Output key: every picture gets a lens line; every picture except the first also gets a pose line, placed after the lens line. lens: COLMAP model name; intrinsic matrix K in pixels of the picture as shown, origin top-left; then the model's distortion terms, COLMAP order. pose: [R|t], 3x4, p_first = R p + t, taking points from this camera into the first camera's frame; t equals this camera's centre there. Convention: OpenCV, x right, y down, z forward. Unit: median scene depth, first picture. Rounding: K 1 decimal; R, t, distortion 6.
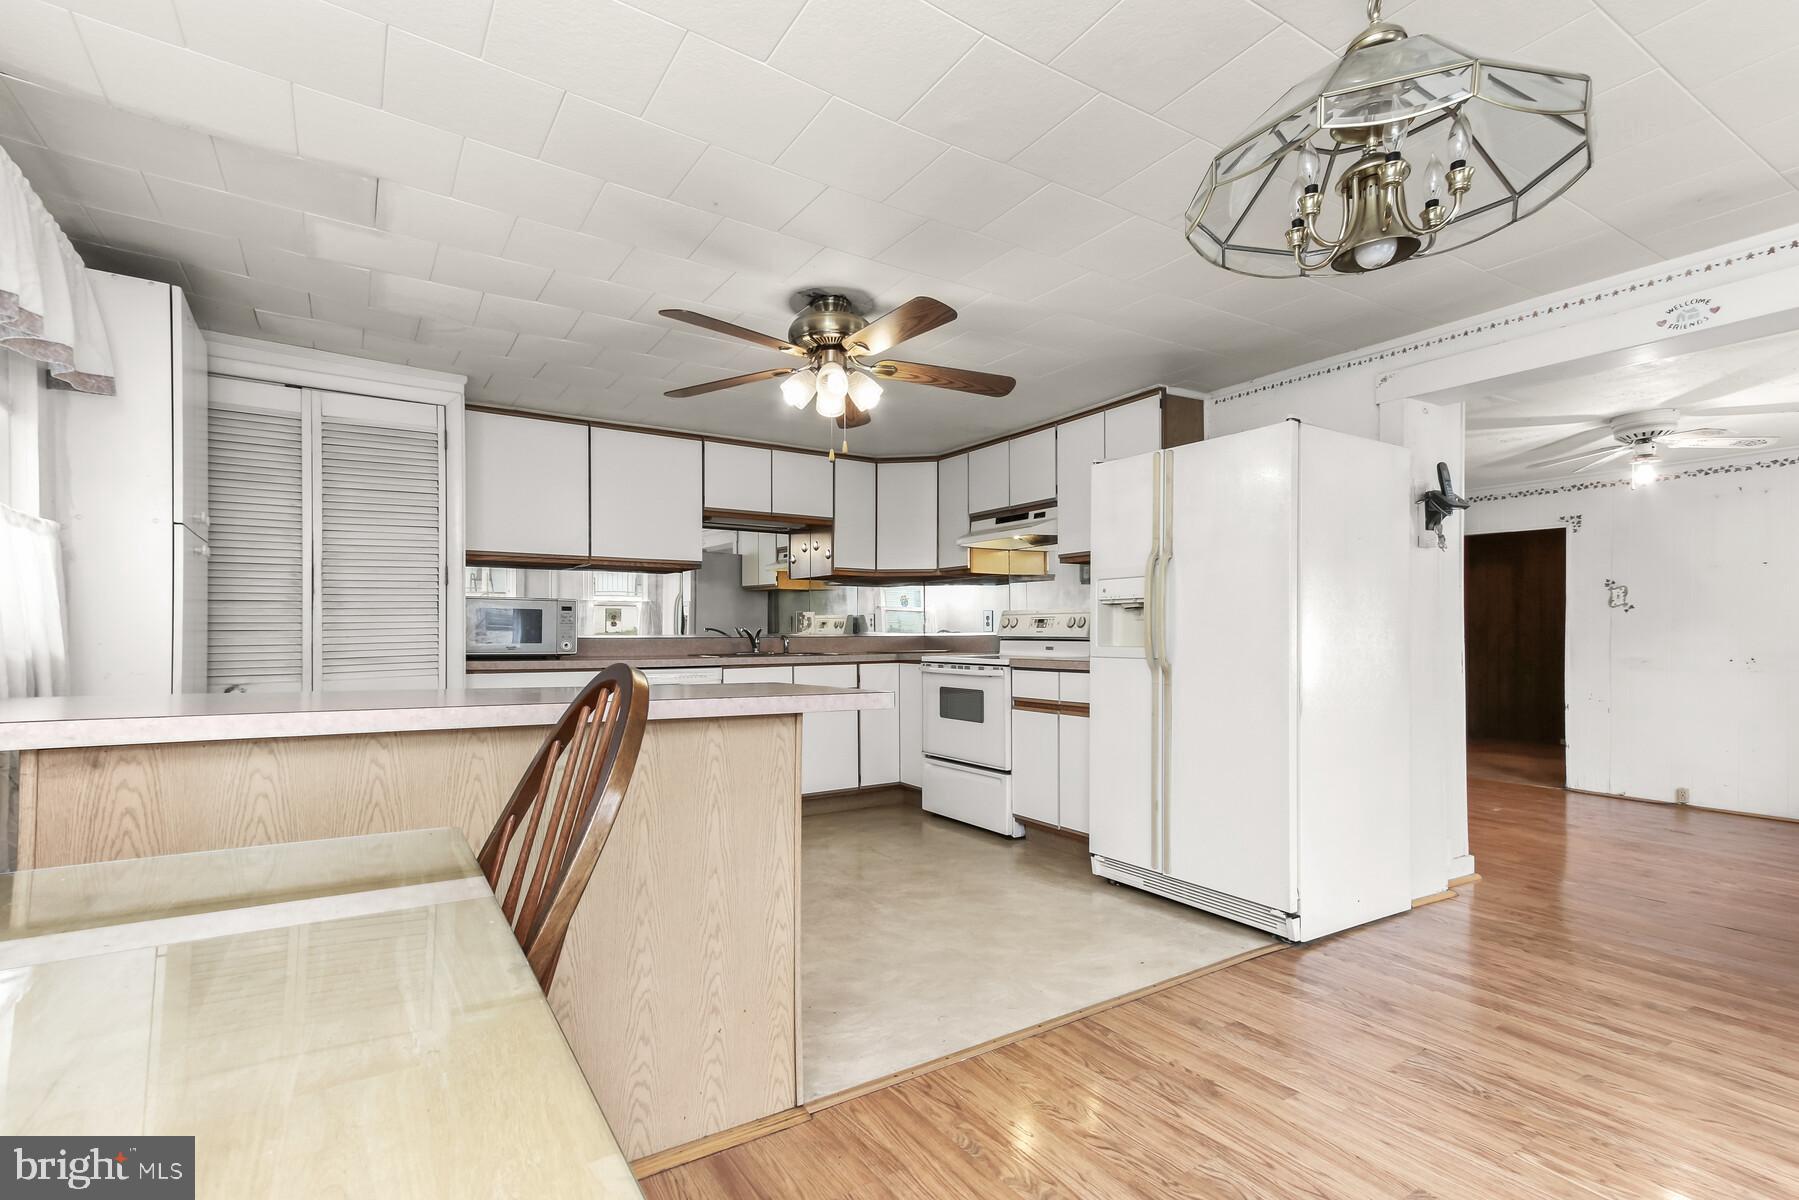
lens RADIAL K [[847.9, 0, 899.6], [0, 847.9, 625.6], [0, 0, 1]] dist [0.042155, 0.000262]
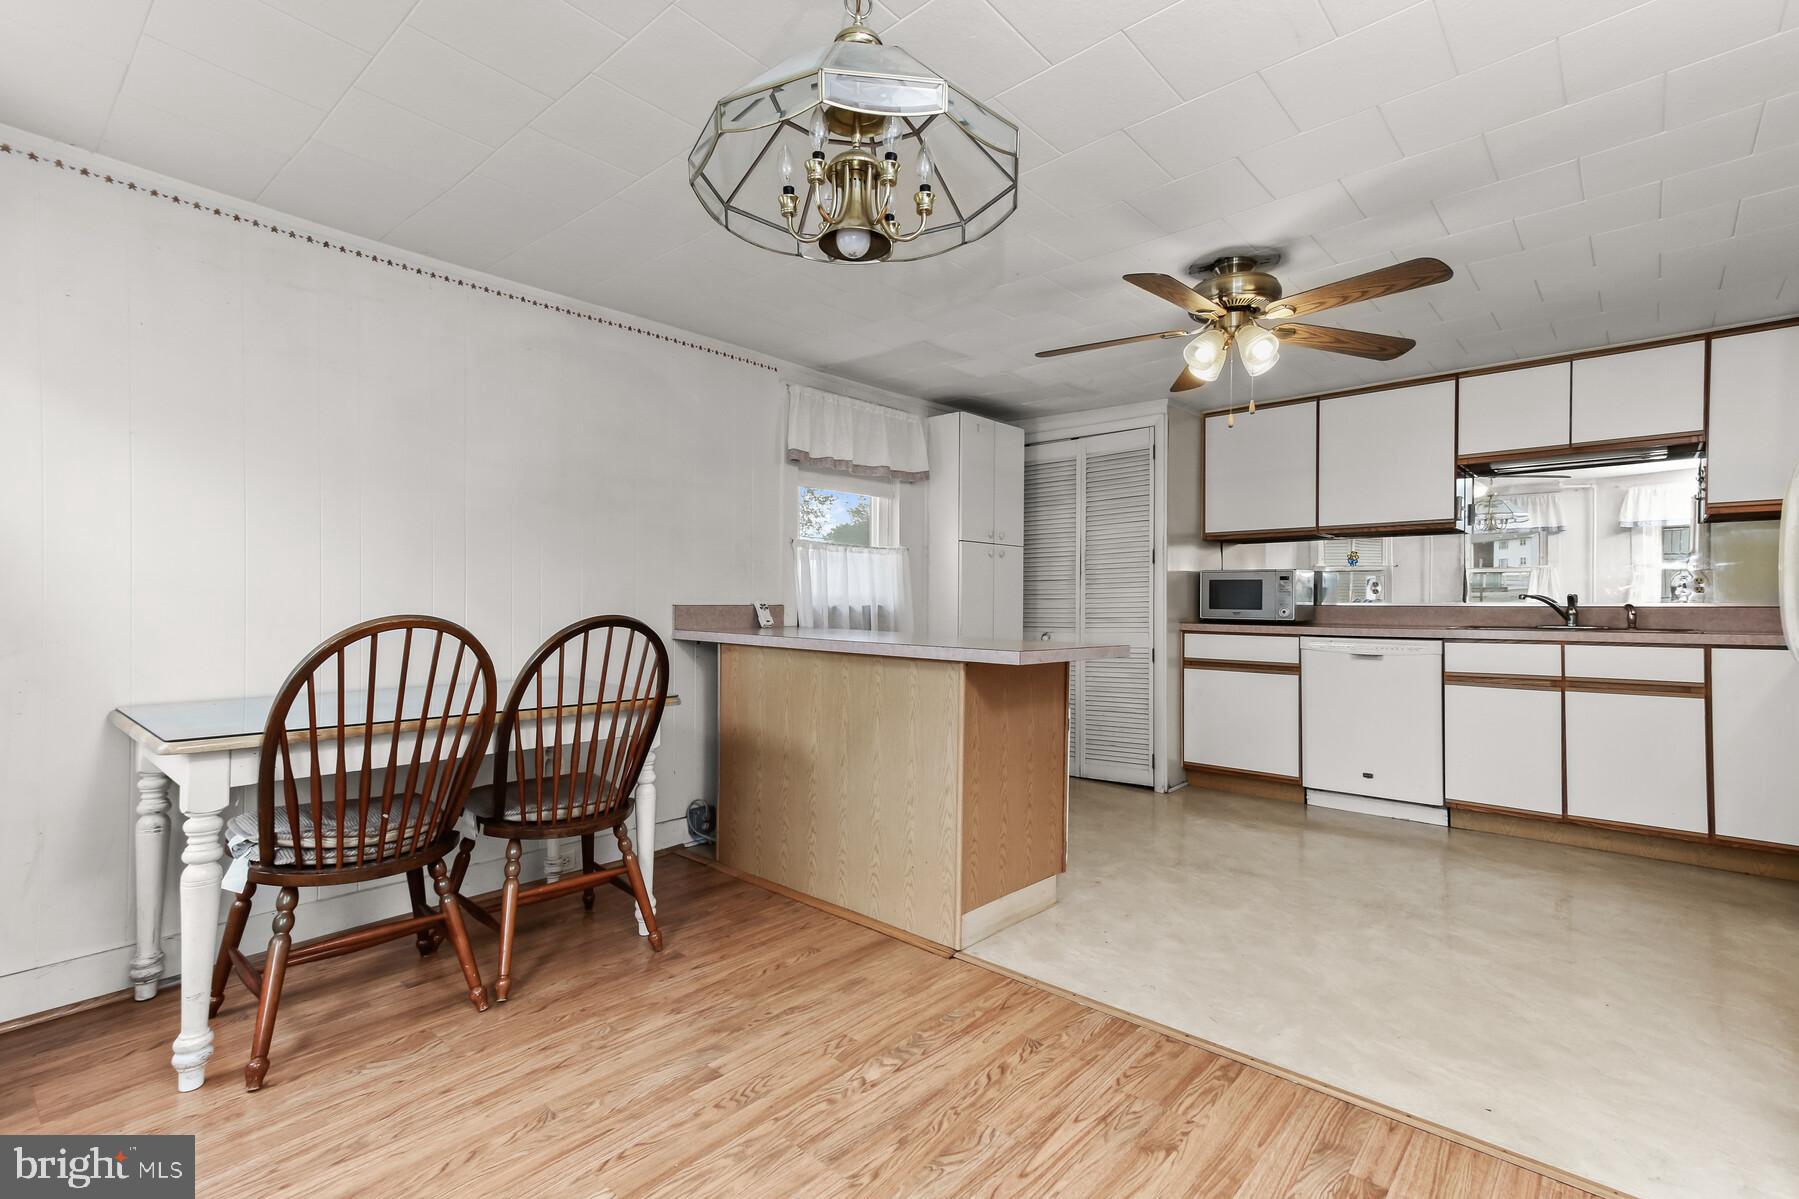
lens RADIAL K [[826.6, 0, 899.5], [0, 826.6, 599.5], [0, 0, 1]] dist [0.035182, 0.000792]
pose [[0.262241, 0.000438, -0.965002, 0.516823], [0.008178, 0.999963, 0.002677, 0.000594], [0.964968, -0.008594, 0.262227, 0.262956]]
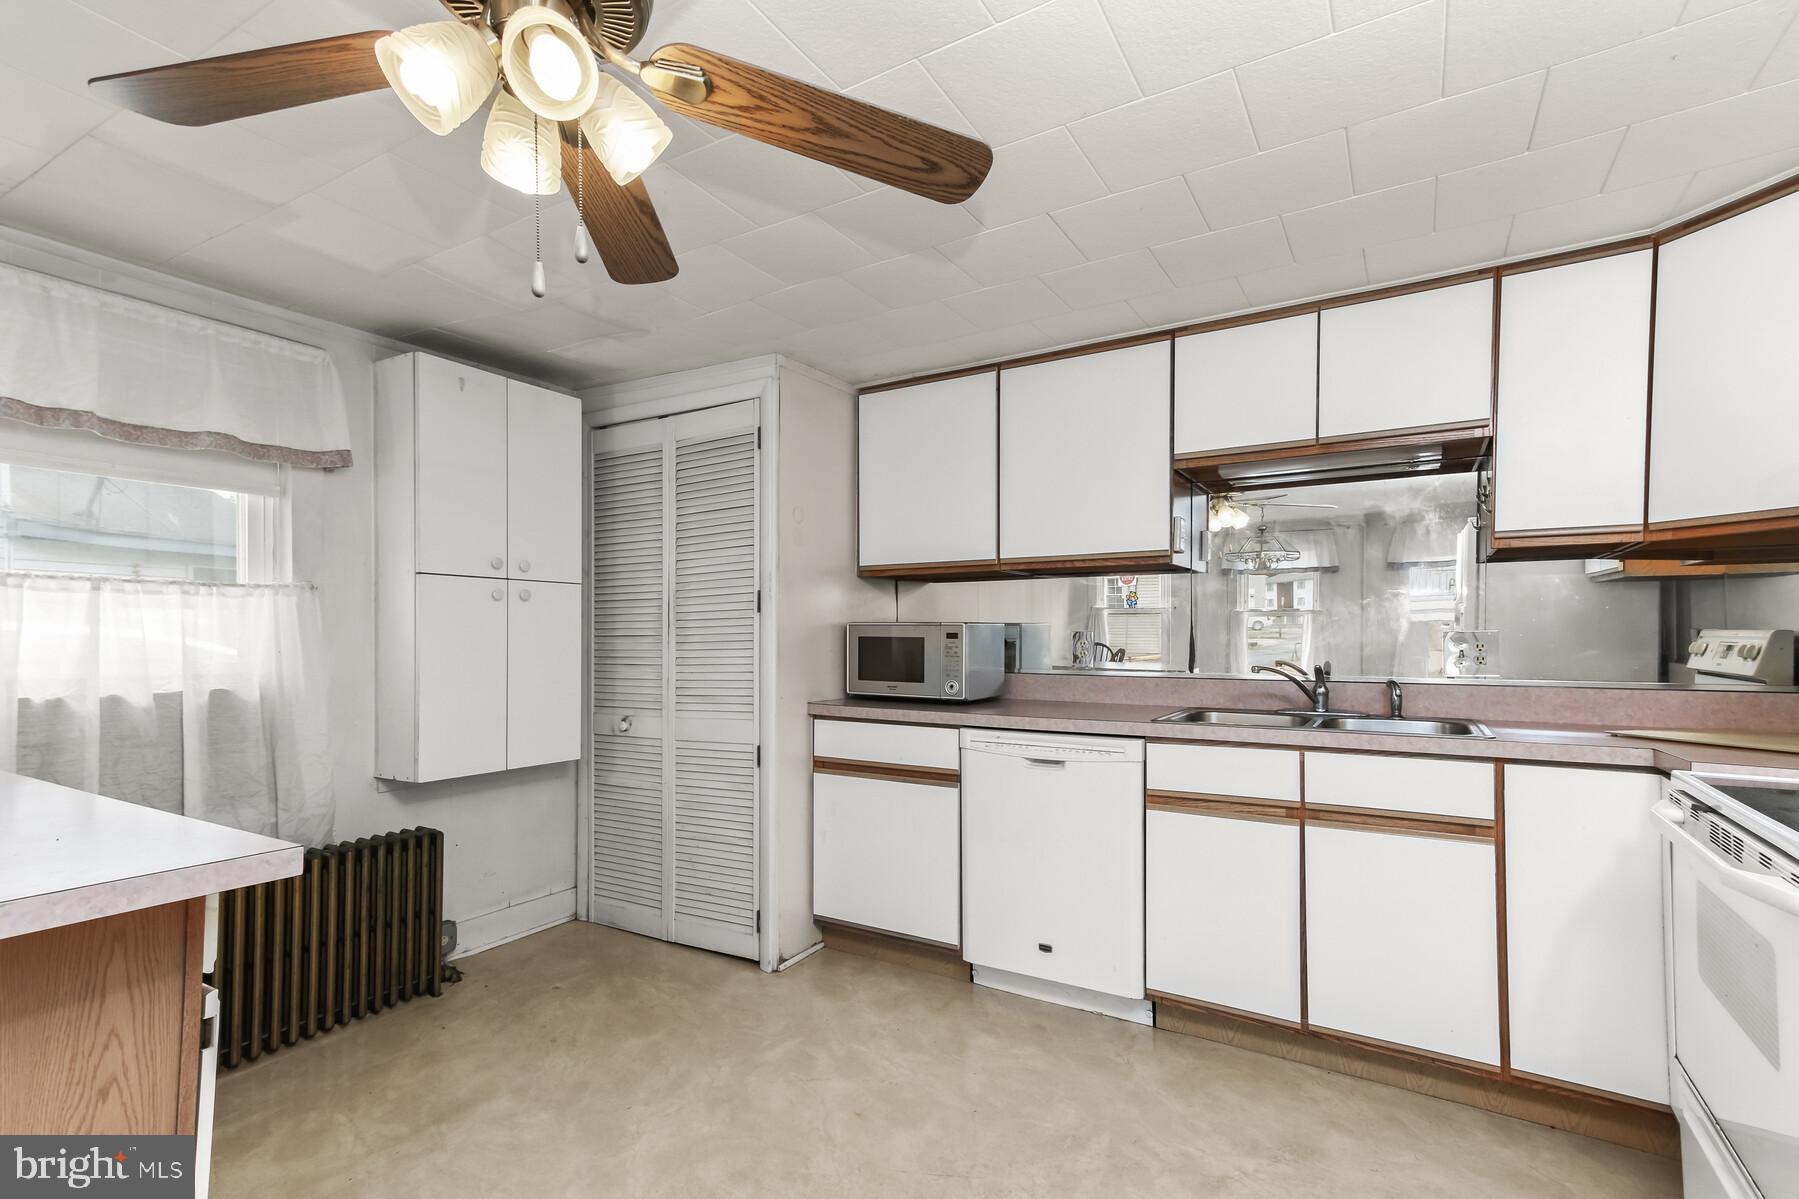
lens RADIAL K [[842.6, 0, 905.3], [0, 842.6, 640.5], [0, 0, 1]] dist [0.035269, 0.000401]
pose [[0.435219, 0.007078, -0.900297, 0.239516], [0.008728, 0.999889, 0.012081, -0.025847], [0.900282, -0.013116, 0.435109, 0.679770]]
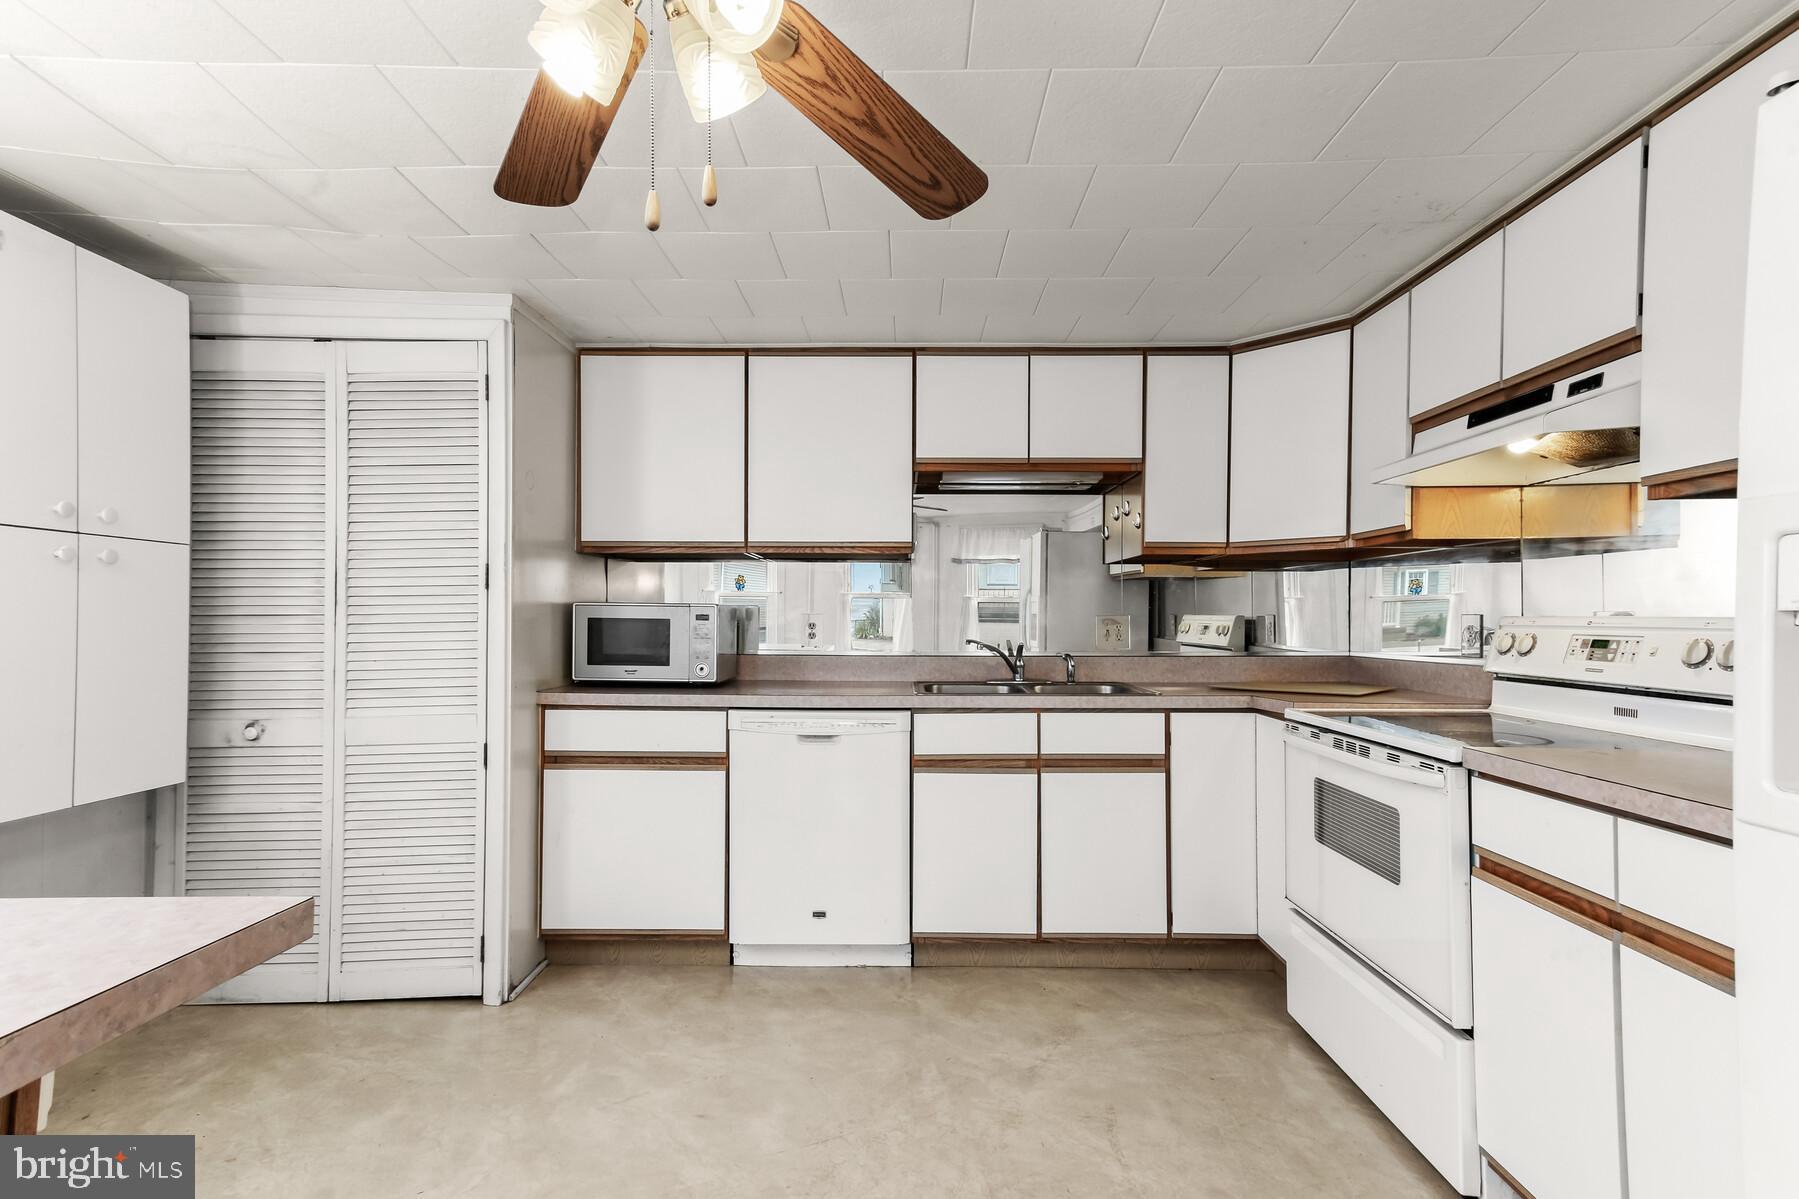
lens RADIAL K [[832.6, 0, 899.8], [0, 832.6, 619.7], [0, 0, 1]] dist [0.036896, 0.000600]
pose [[0.831617, 0.006266, -0.555315, 0.133138], [0.000100, 0.999935, 0.011434, -0.026853], [0.555350, -0.009565, 0.831562, 0.535979]]
